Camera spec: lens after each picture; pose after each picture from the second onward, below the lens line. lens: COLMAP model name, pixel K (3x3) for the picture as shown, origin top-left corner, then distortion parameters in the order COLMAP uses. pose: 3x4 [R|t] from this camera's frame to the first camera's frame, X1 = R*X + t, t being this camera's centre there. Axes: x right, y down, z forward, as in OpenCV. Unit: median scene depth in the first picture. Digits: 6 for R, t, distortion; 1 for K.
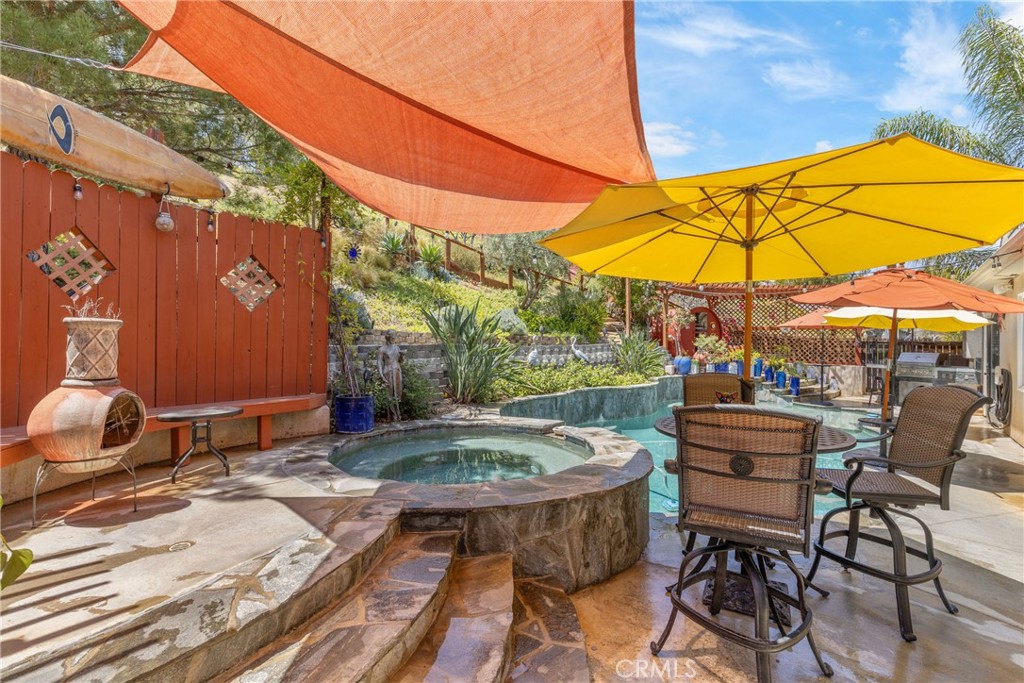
lens RADIAL K [[456.2, 0, 511.3], [0, 456.2, 338.9], [0, 0, 1]] dist [0.003220, -0.000539]
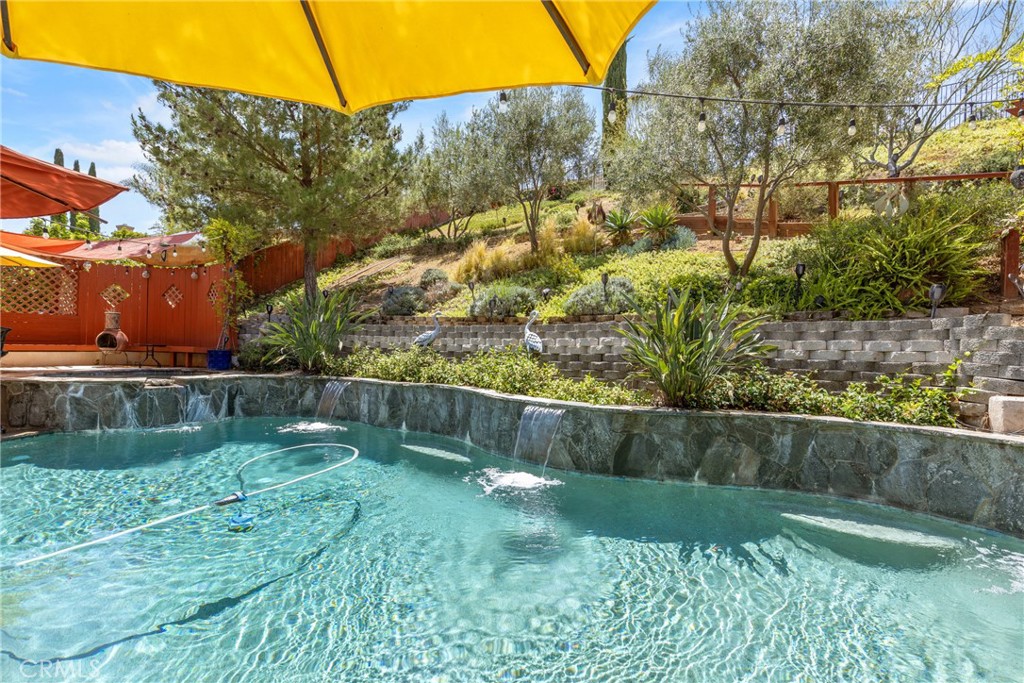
lens RADIAL K [[456.2, 0, 508.8], [0, 456.2, 343.6], [0, 0, 1]] dist [0.003220, -0.000539]
pose [[0.130596, 0.000907, -0.991435, 0.625422], [-0.011202, 0.999937, -0.000561, 0.034032], [0.991372, 0.011180, 0.130598, 0.741710]]
